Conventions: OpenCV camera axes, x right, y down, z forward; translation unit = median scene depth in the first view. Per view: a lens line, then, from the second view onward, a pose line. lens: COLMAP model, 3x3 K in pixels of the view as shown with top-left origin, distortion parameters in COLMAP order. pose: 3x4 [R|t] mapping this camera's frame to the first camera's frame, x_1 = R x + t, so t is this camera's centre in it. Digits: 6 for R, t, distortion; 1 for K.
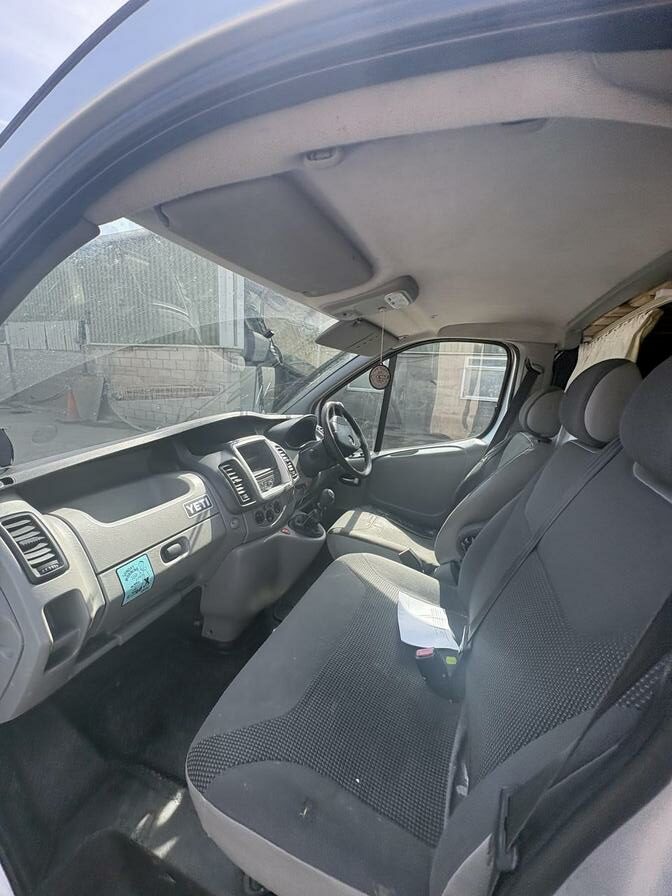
lens RADIAL K [[355.2, 0, 336.0], [0, 355.2, 448.0], [0, 0, 1]] dist [-0.006417, -0.000023]
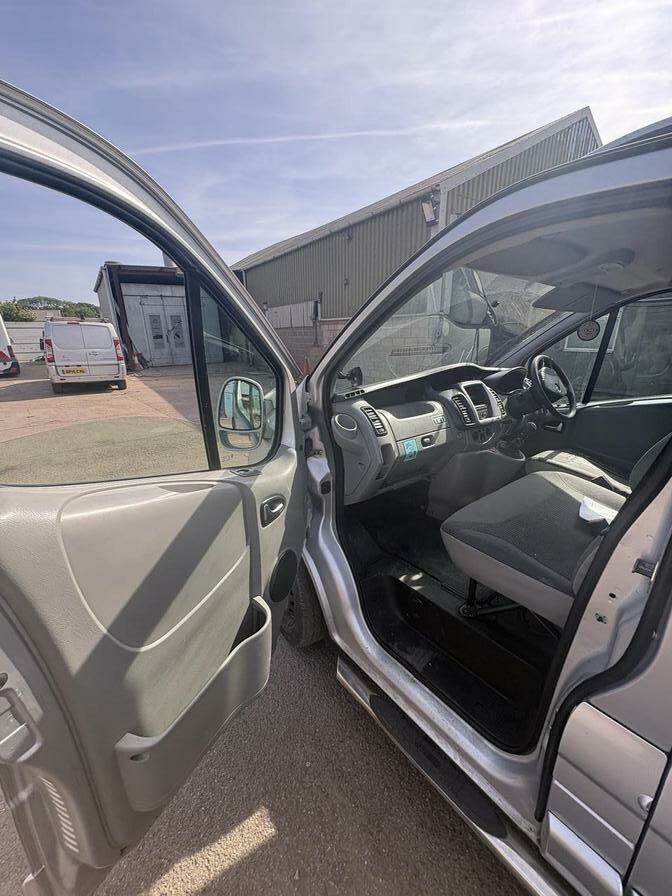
lens RADIAL K [[356.9, 0, 337.7], [0, 356.9, 447.7], [0, 0, 1]] dist [0.002799, 0.000078]
pose [[0.867103, 0.096490, -0.488694, 0.010524], [-0.053084, 0.993372, 0.101948, 0.105753], [0.495292, -0.062457, 0.866478, -0.457861]]
